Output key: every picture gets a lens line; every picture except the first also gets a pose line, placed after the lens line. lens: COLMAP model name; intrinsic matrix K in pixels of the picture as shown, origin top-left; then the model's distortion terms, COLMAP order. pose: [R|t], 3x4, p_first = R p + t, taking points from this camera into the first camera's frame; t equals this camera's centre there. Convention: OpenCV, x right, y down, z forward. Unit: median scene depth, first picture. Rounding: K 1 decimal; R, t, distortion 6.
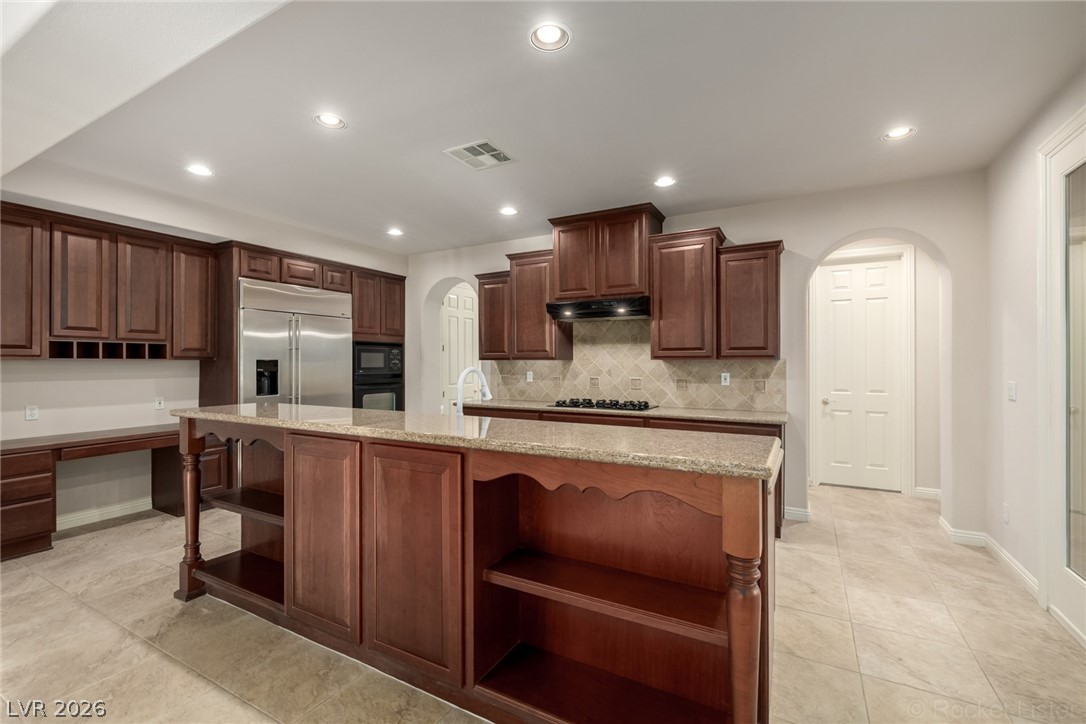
lens RADIAL K [[467.4, 0, 544.4], [0, 467.4, 359.9], [0, 0, 1]] dist [0.000035, 0.000427]
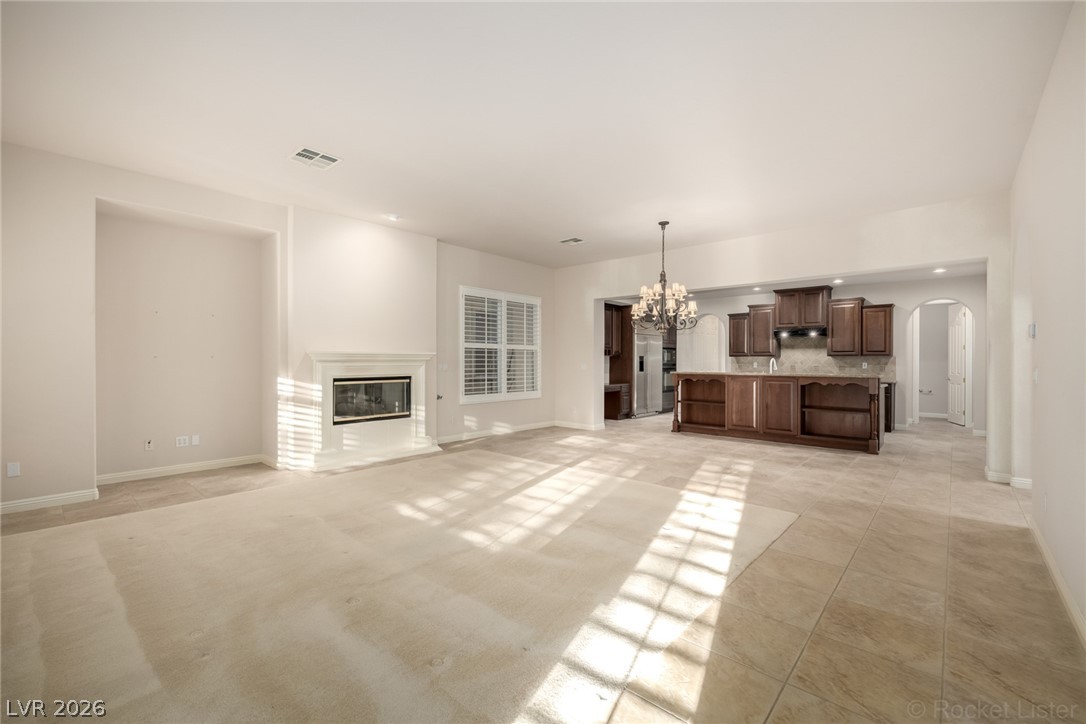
lens RADIAL K [[467.4, 0, 558.8], [0, 467.4, 358.7], [0, 0, 1]] dist [0.000035, 0.000427]
pose [[0.982590, 0.004981, -0.185722, -0.578648], [-0.005308, 0.999985, -0.001262, 0.019786], [0.185713, 0.002226, 0.982601, -1.332875]]
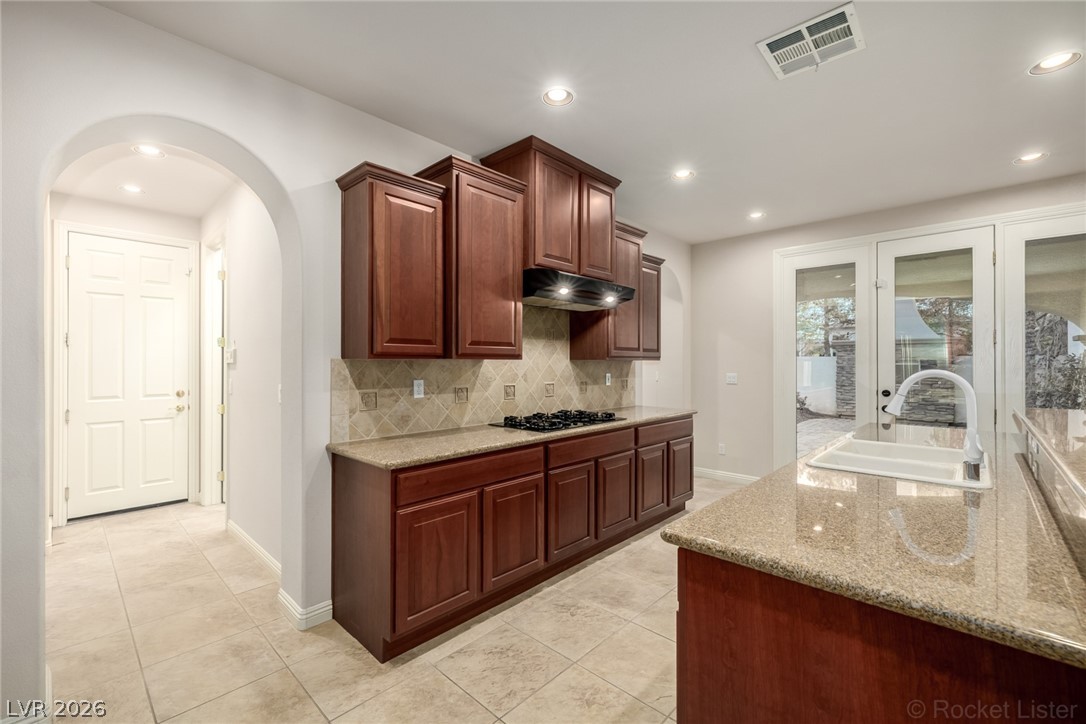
lens RADIAL K [[467.4, 0, 528.5], [0, 467.4, 361.6], [0, 0, 1]] dist [0.000035, 0.000427]
pose [[0.264221, 0.004096, 0.964453, -0.623318], [-0.001484, 0.999992, -0.003841, 0.006284], [-0.964461, -0.000417, 0.264225, 0.871753]]
